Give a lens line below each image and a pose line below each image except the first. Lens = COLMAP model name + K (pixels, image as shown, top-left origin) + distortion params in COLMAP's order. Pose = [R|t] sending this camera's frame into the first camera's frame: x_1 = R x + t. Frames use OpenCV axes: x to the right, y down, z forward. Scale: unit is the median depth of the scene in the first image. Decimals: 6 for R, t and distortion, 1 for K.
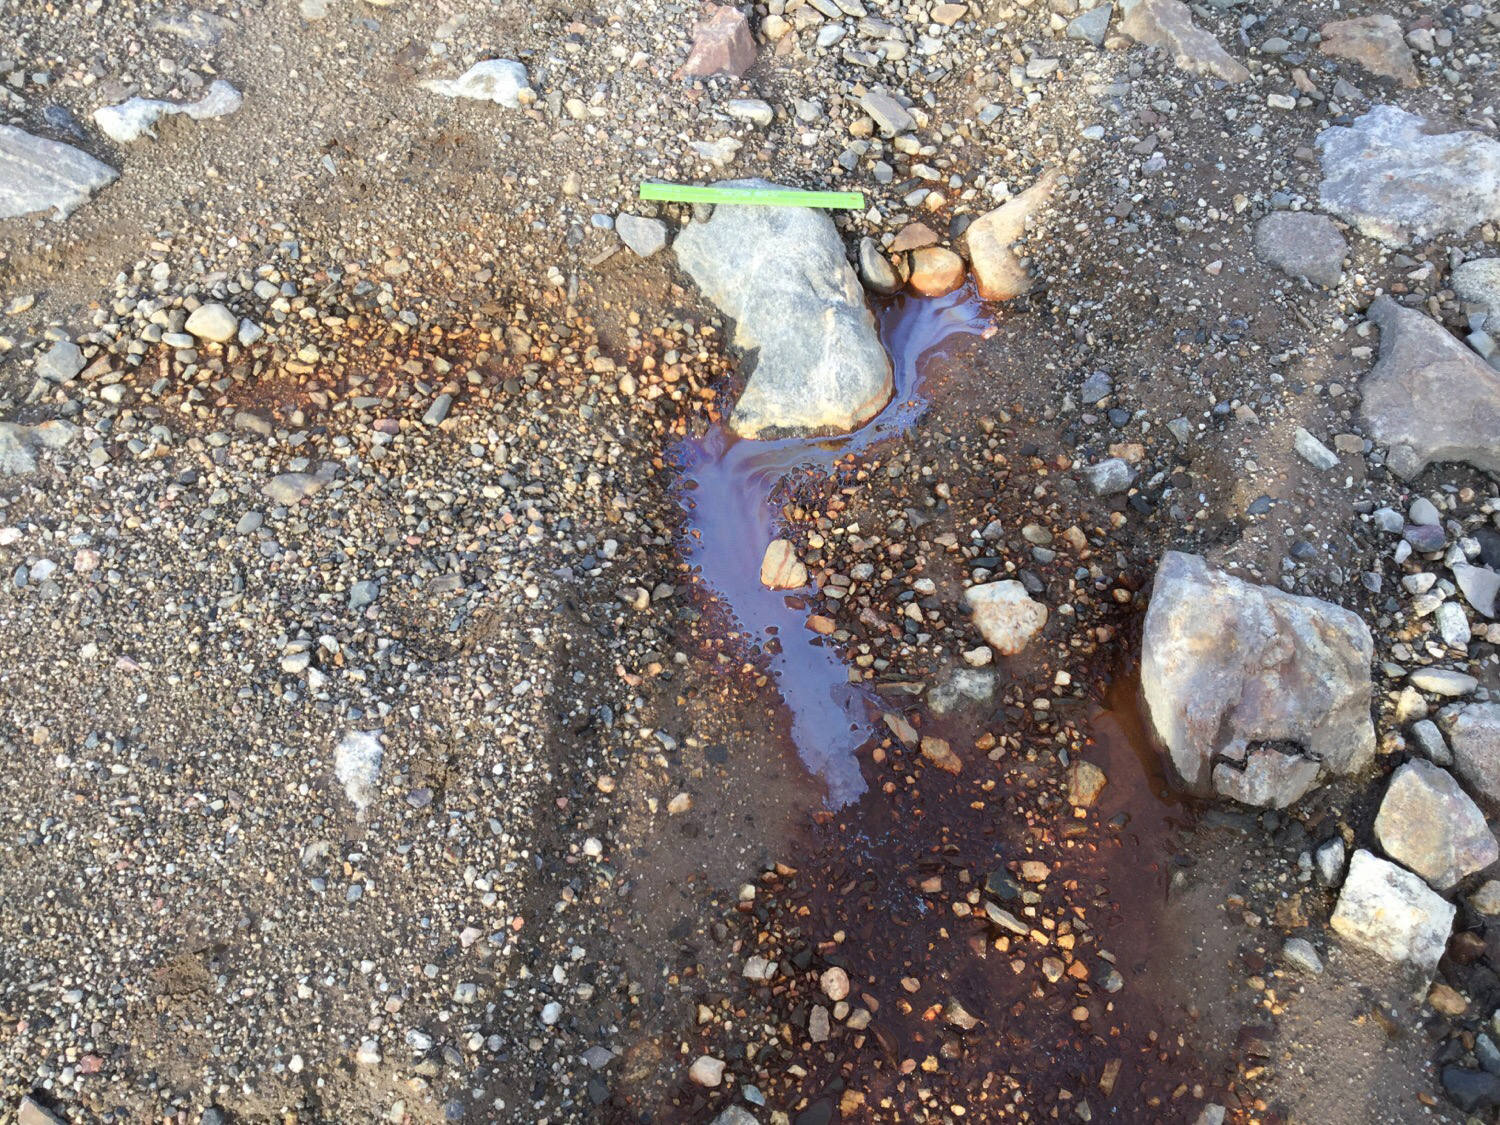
lens RADIAL K [[1381.0, 0, 752.7], [0, 1381.0, 540.6], [0, 0, 1]] dist [0.136950, -0.288234]
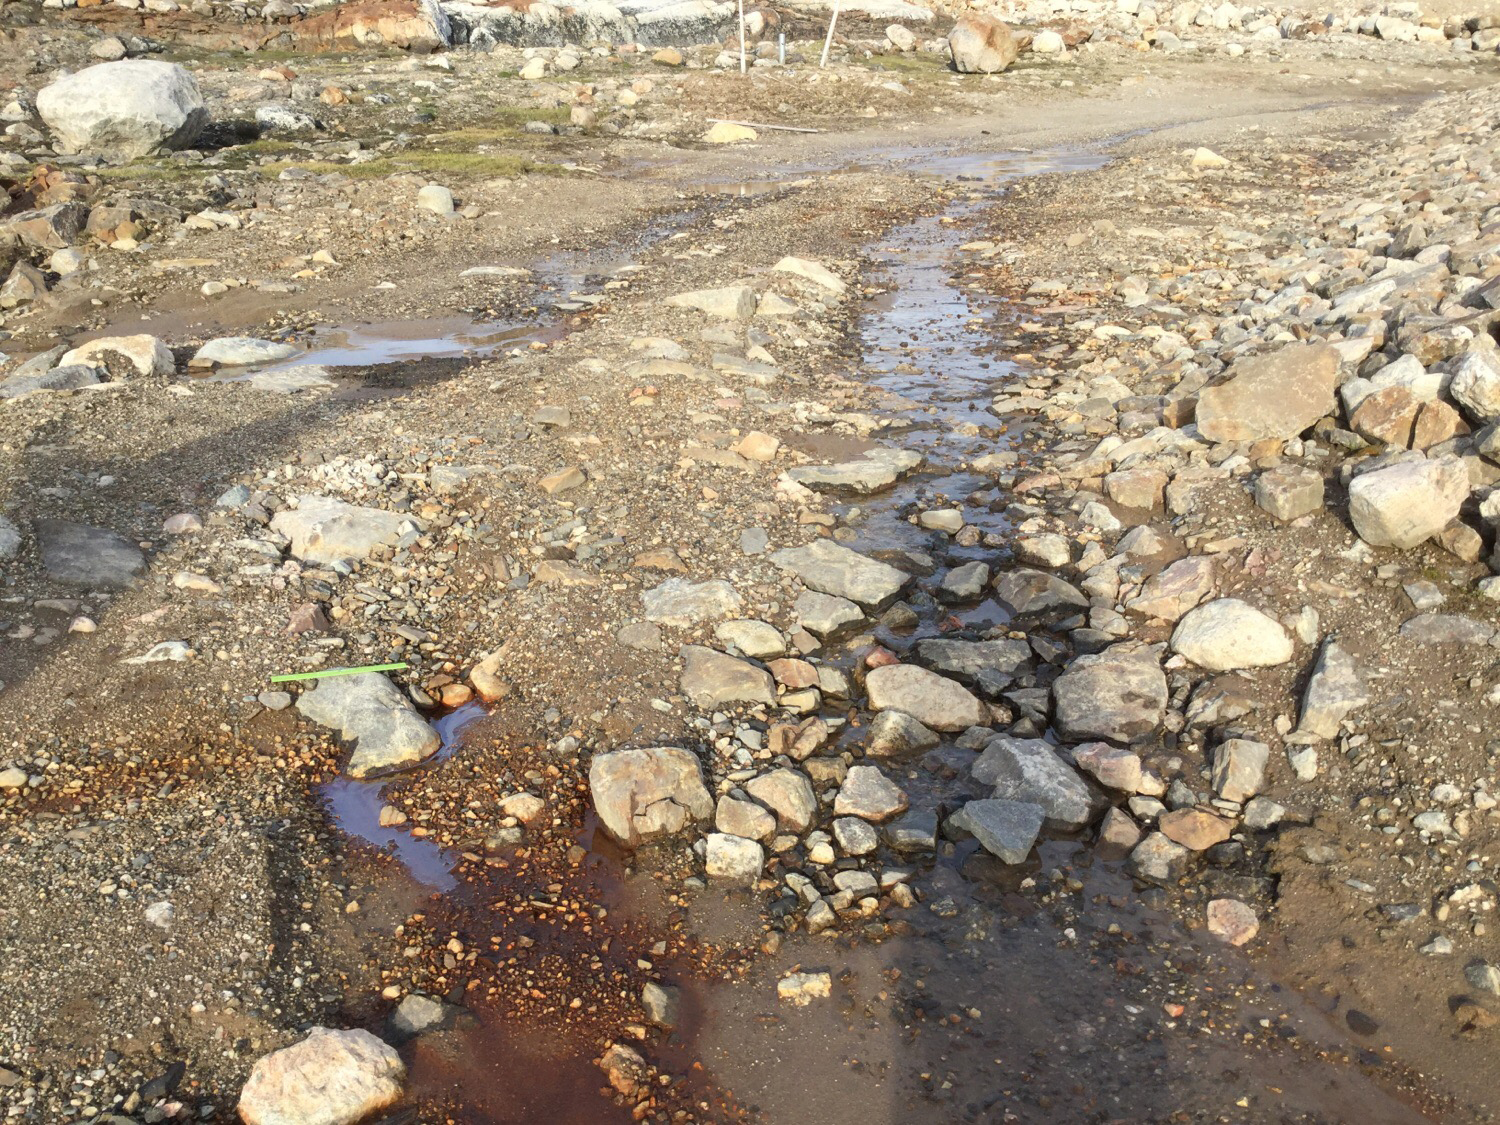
lens RADIAL K [[1381.0, 0, 752.7], [0, 1381.0, 540.6], [0, 0, 1]] dist [0.136950, -0.288234]
pose [[0.930413, -0.137989, 0.339544, -0.096519], [0.299744, 0.819599, -0.488273, 0.672138], [-0.210914, 0.556072, 0.803927, -0.651172]]
